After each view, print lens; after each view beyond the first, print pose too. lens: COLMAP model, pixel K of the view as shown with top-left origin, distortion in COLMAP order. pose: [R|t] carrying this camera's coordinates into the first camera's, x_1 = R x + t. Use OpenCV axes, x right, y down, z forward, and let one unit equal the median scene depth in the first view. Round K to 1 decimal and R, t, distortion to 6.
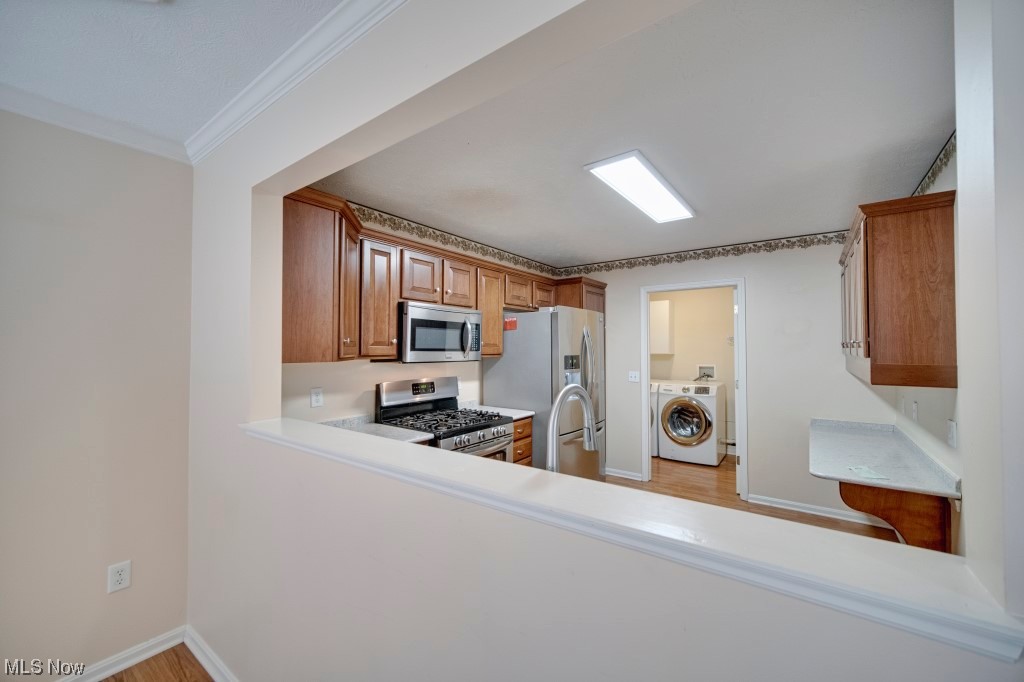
lens RADIAL K [[405.8, 0, 508.6], [0, 405.8, 339.5], [0, 0, 1]] dist [-0.001938, -0.000198]
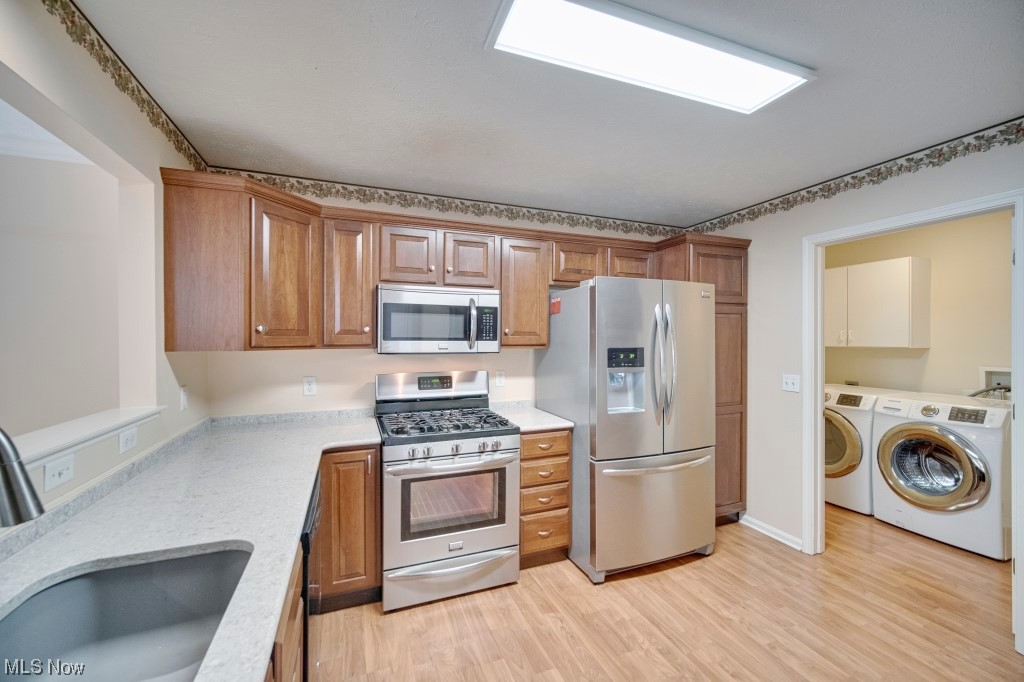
lens RADIAL K [[405.8, 0, 507.7], [0, 405.8, 340.0], [0, 0, 1]] dist [-0.001938, -0.000198]
pose [[0.844774, 0.003954, -0.535109, 0.396125], [0.010544, 0.999656, 0.024032, 0.008352], [0.535019, -0.025944, 0.844441, 0.345760]]
